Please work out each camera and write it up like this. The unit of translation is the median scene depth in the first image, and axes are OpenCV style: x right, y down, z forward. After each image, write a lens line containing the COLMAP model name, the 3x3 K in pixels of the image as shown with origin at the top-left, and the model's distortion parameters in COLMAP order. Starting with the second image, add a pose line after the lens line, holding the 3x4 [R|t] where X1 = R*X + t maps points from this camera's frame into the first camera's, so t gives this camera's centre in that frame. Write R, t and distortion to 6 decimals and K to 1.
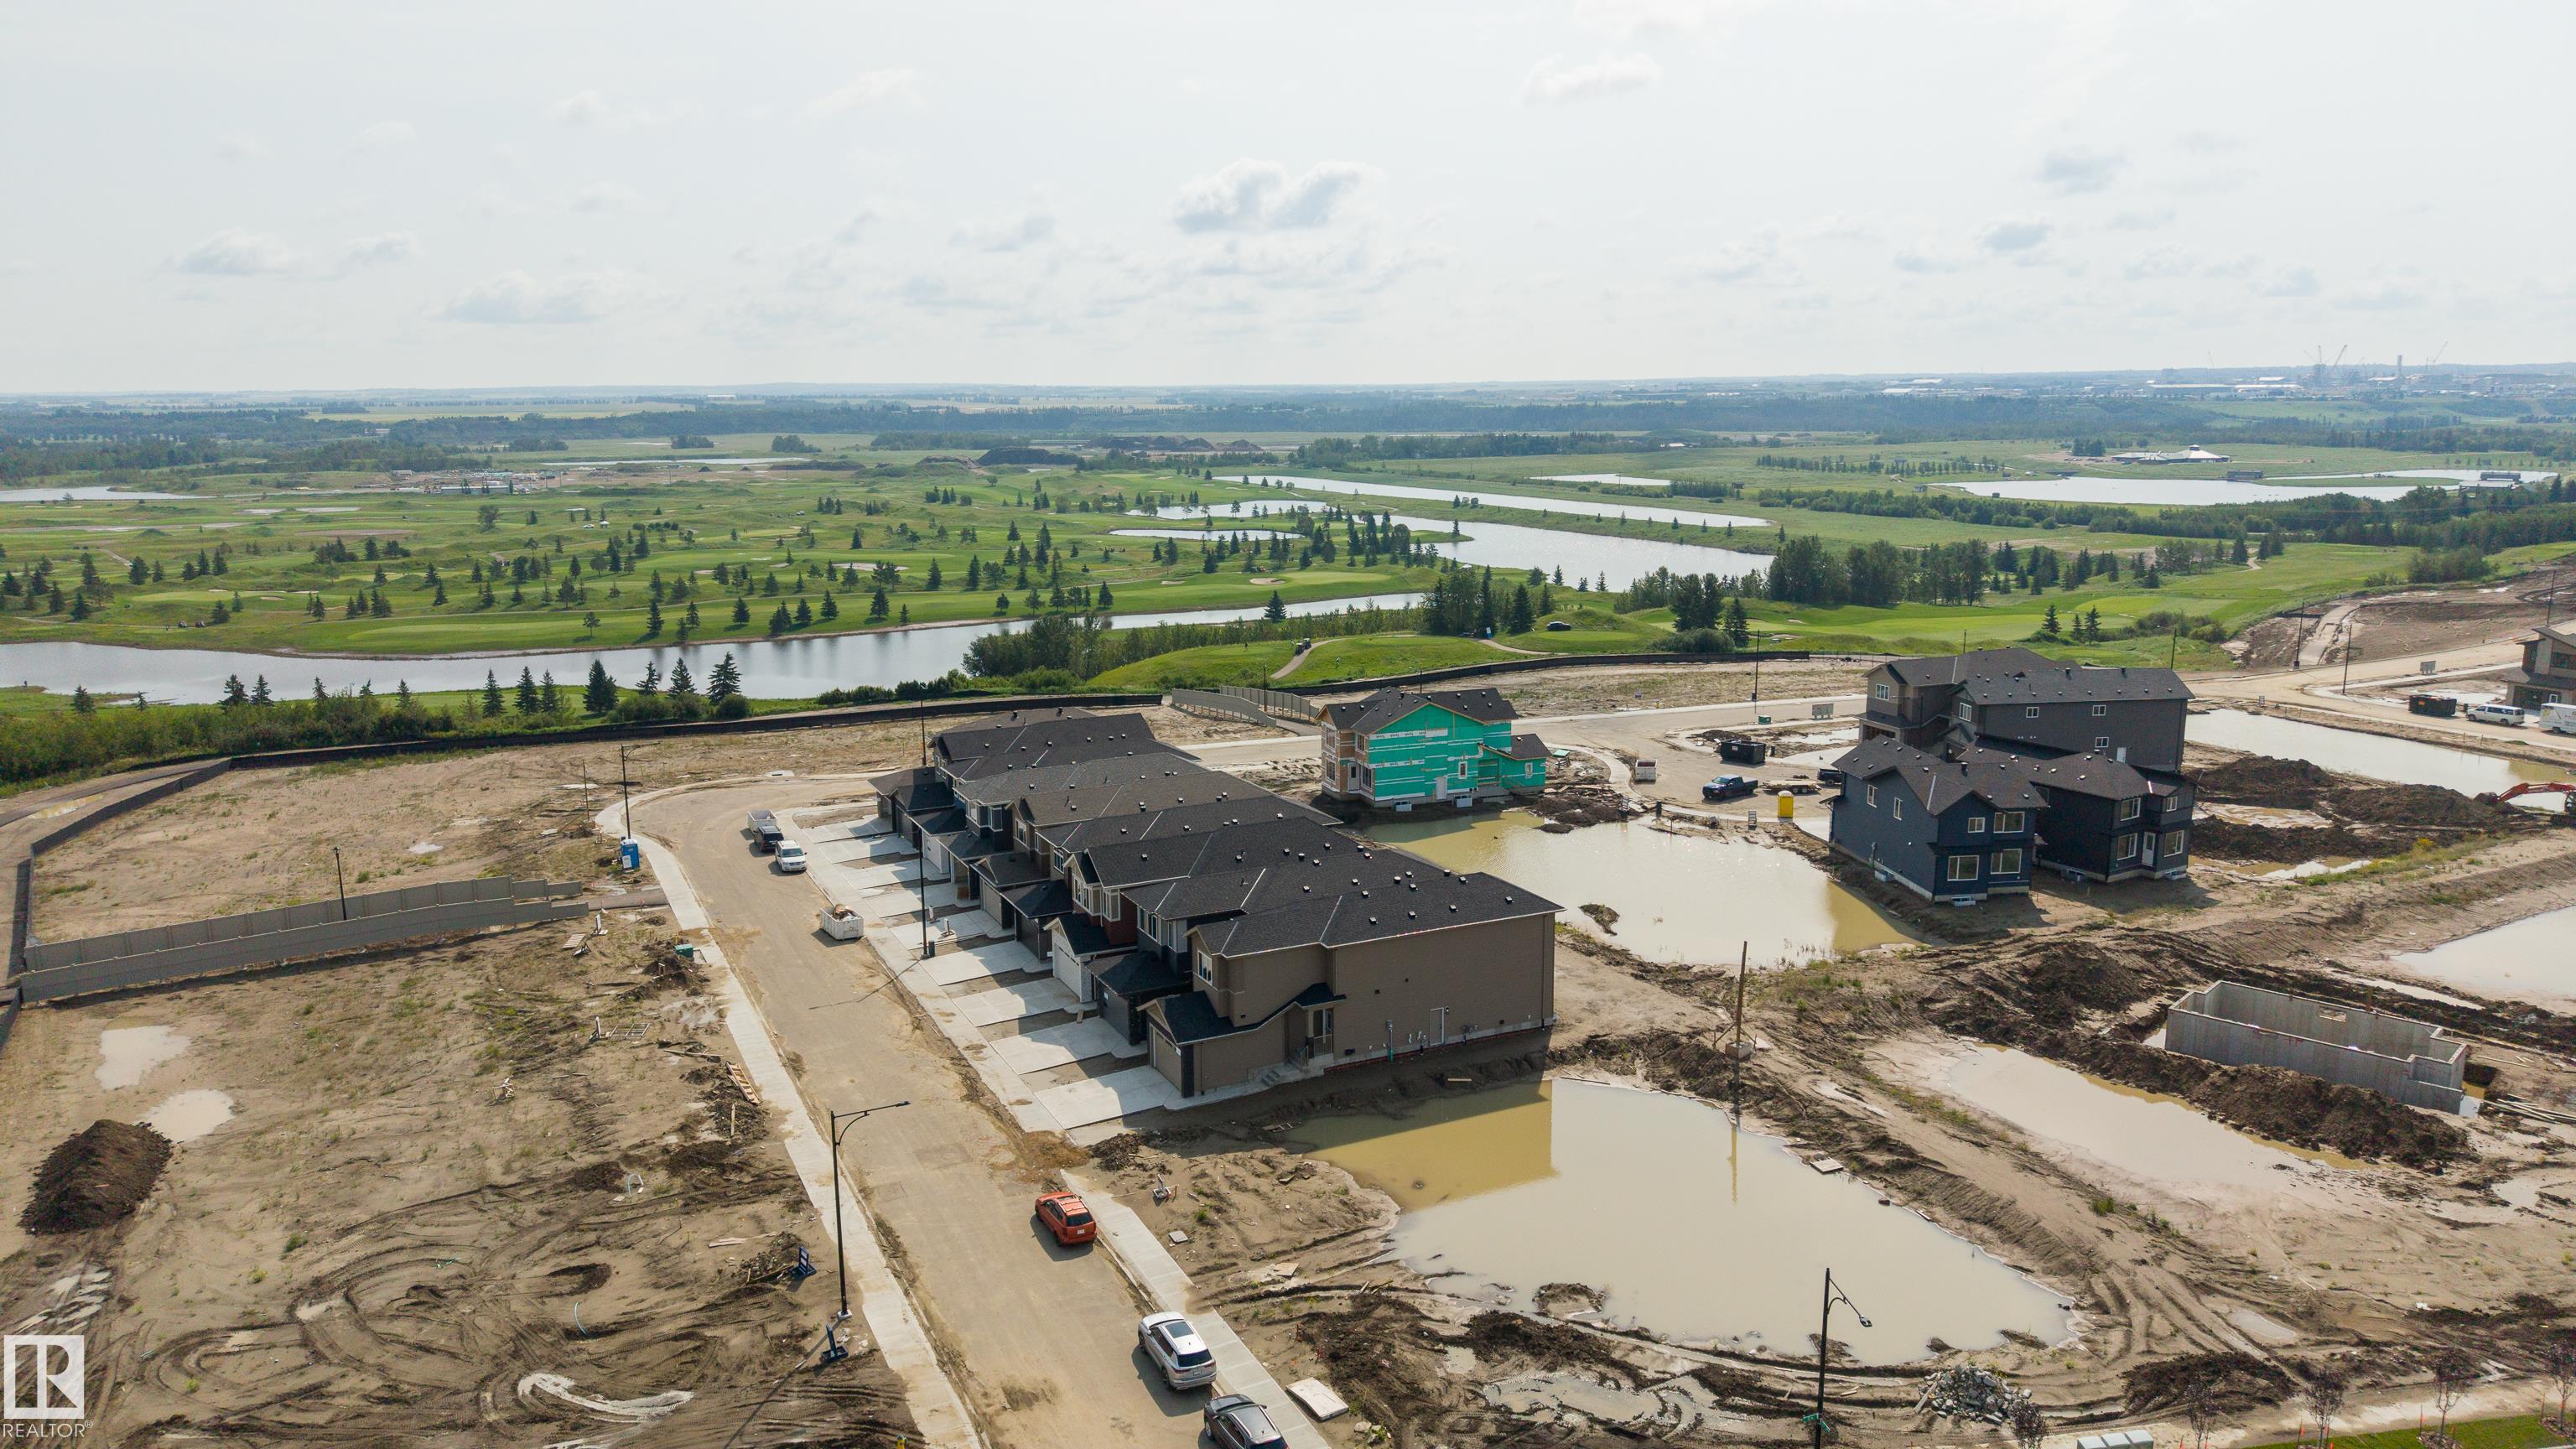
lens RADIAL K [[1709.2, 0, 1281.0], [0, 1709.2, 732.9], [0, 0, 1]] dist [0.042273, -0.051120]
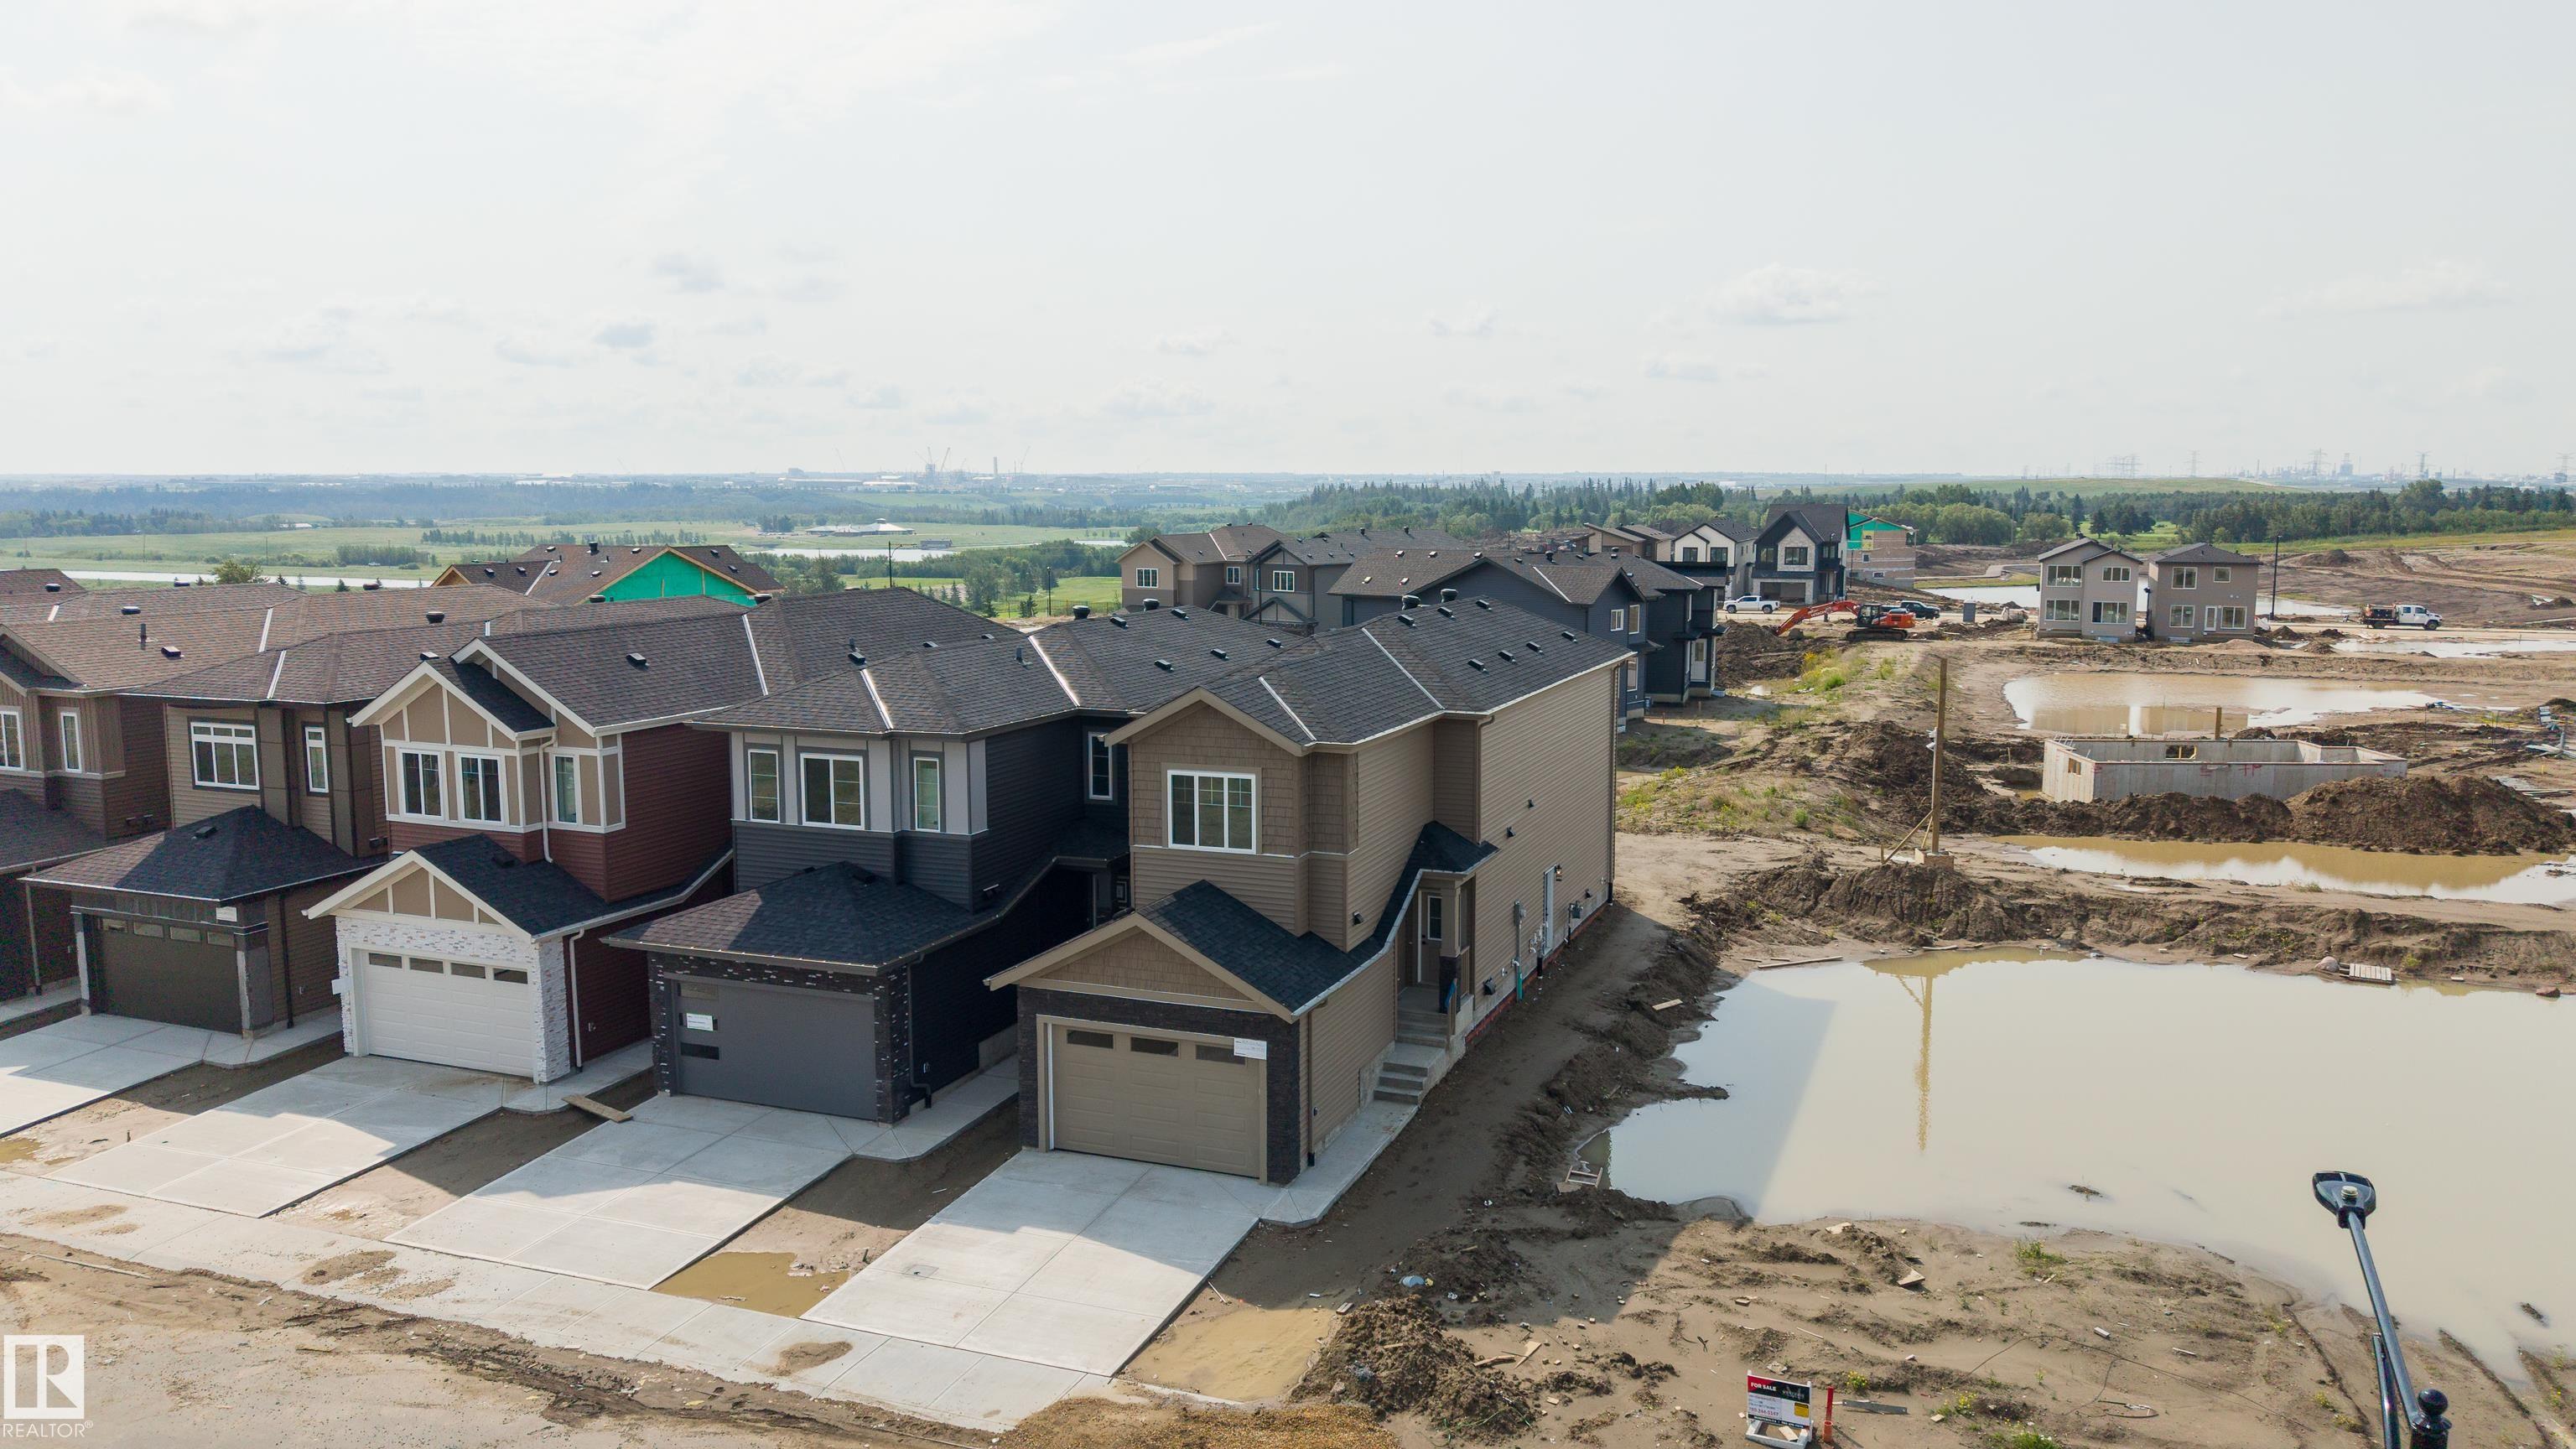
lens RADIAL K [[1809.6, 0, 1309.2], [0, 1809.6, 730.3], [0, 0, 1]] dist [0.042415, -0.049140]
pose [[0.731840, -0.078603, 0.676929, -0.201742], [0.124820, 0.991983, -0.019759, 0.094957], [-0.669948, 0.098955, 0.735783, 0.518343]]
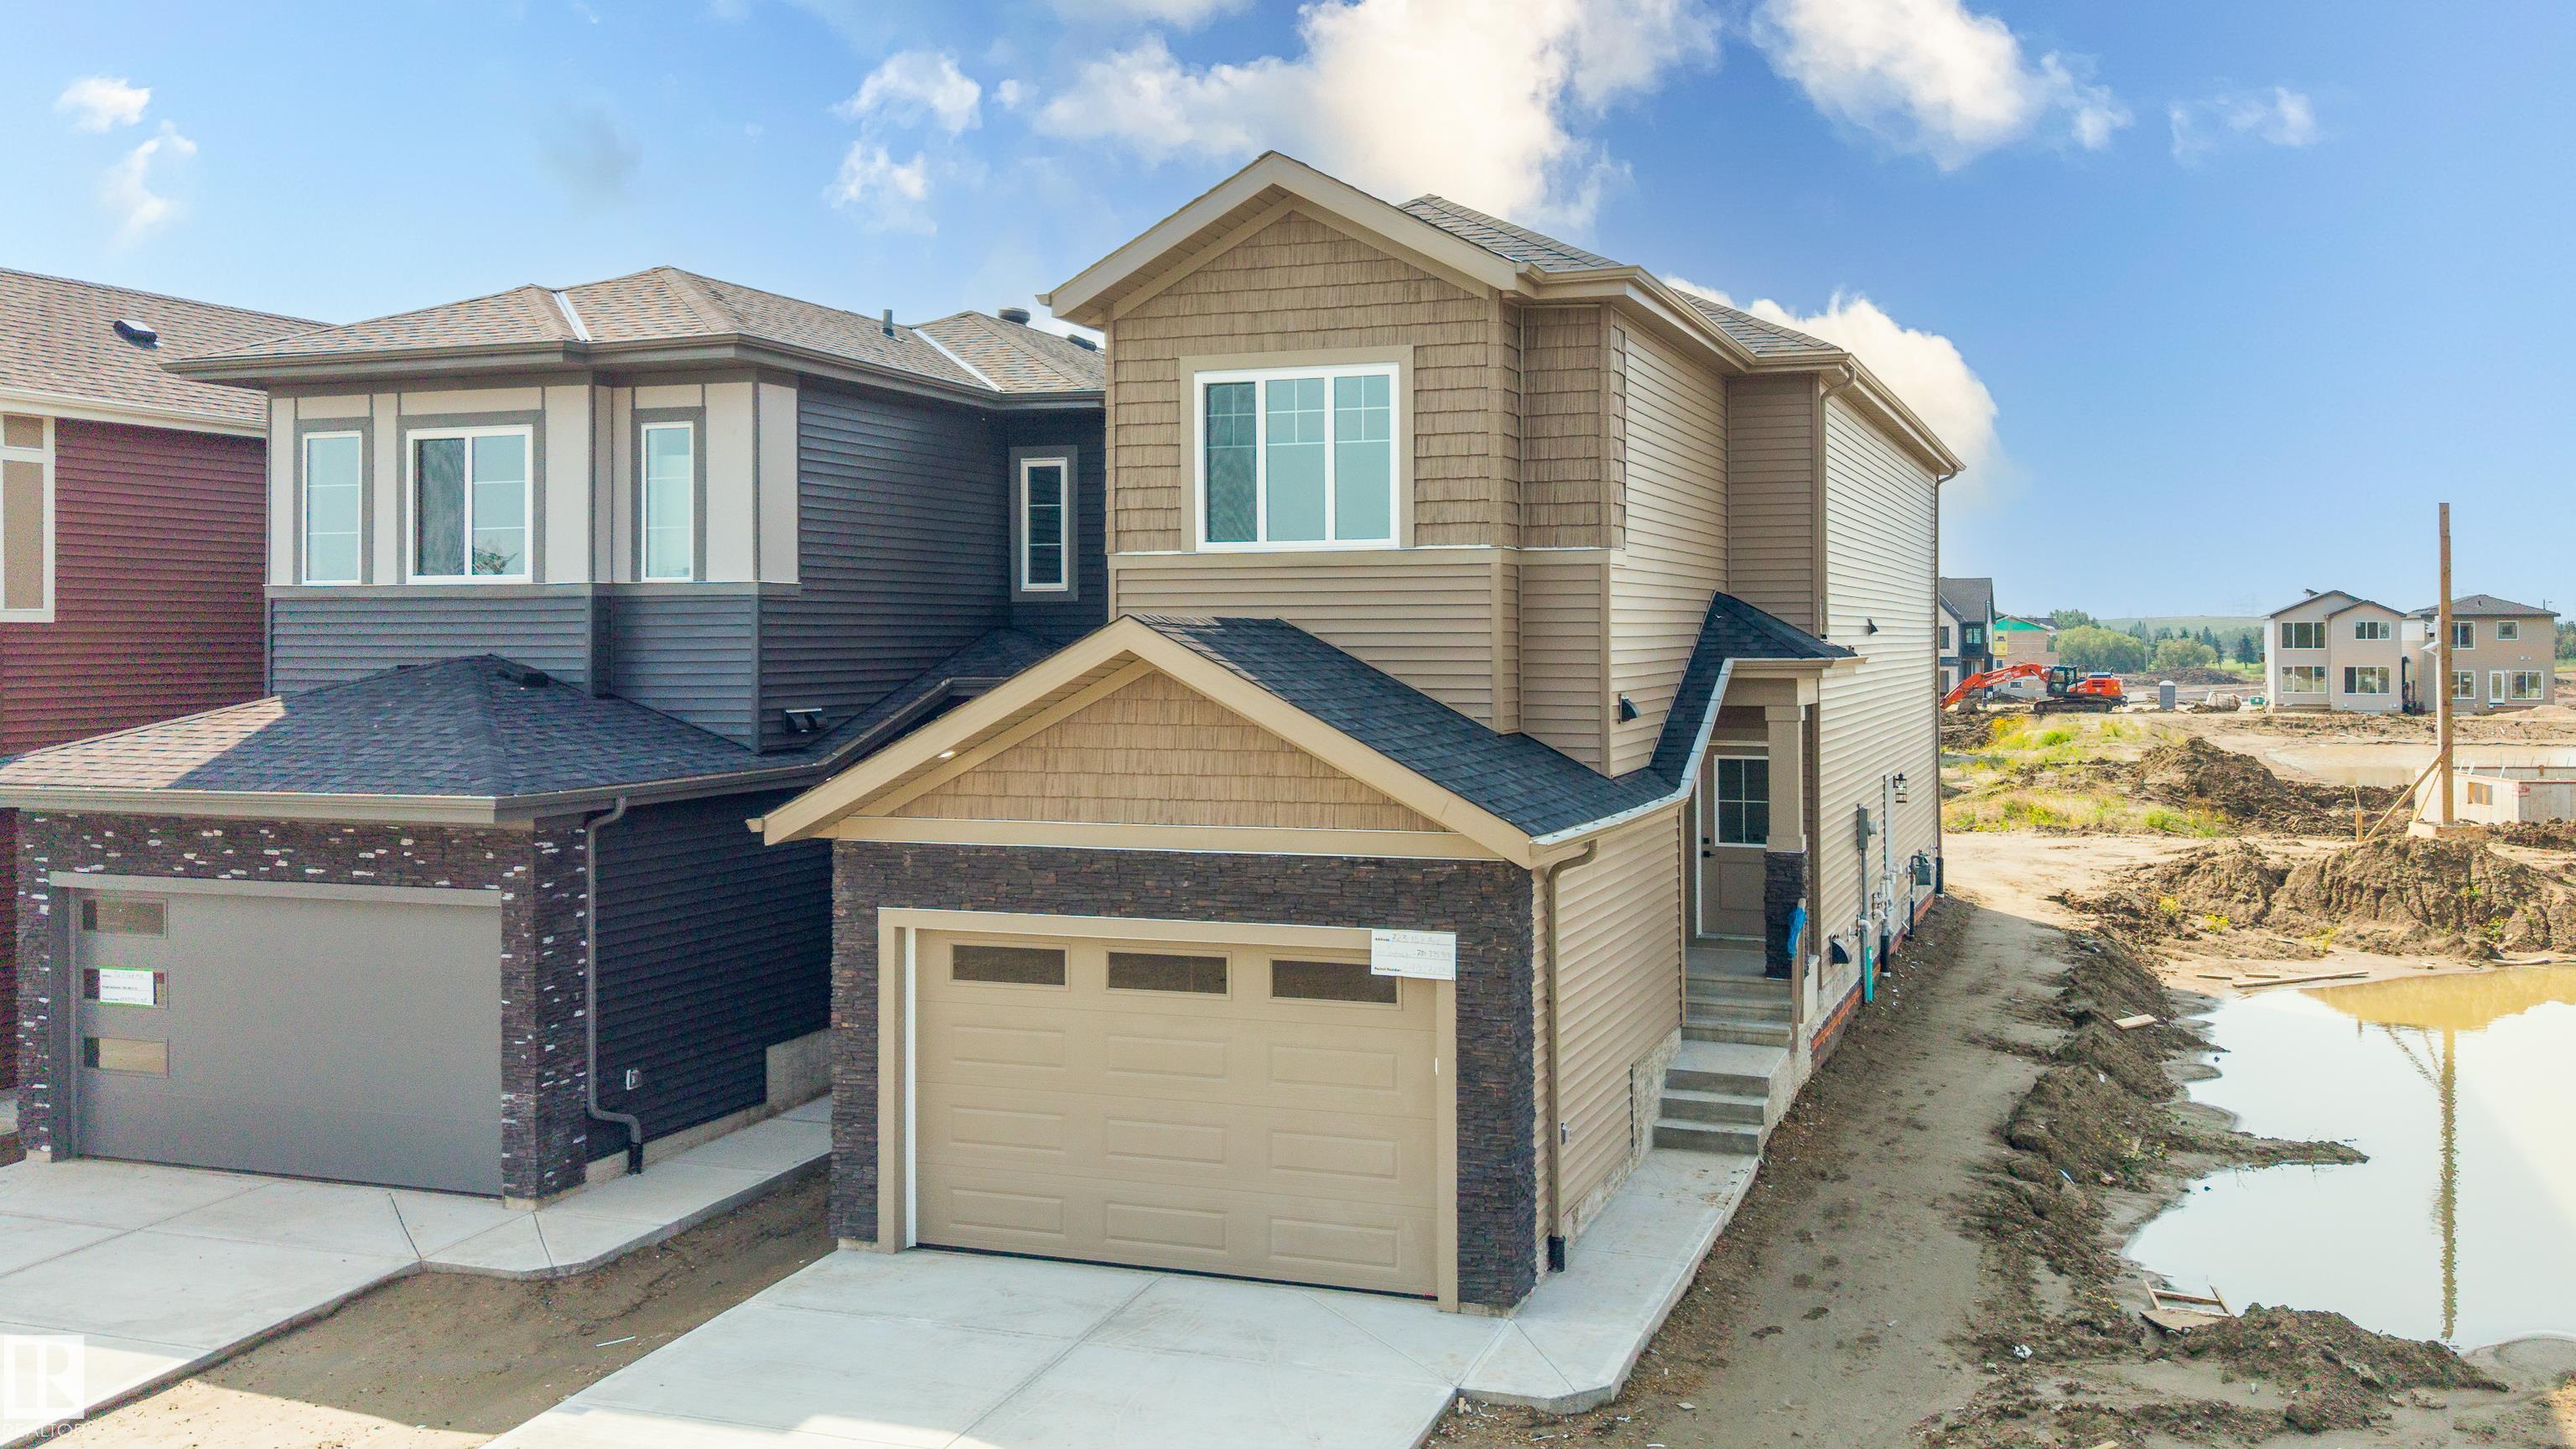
lens RADIAL K [[2145.3, 0, 1380.7], [0, 2145.3, 614.7], [0, 0, 1]] dist [0.074685, -0.135294]
pose [[0.704689, 0.017276, 0.709306, -0.127714], [0.132476, 0.978920, -0.155456, 0.132282], [-0.697039, 0.203514, 0.687546, 0.627679]]
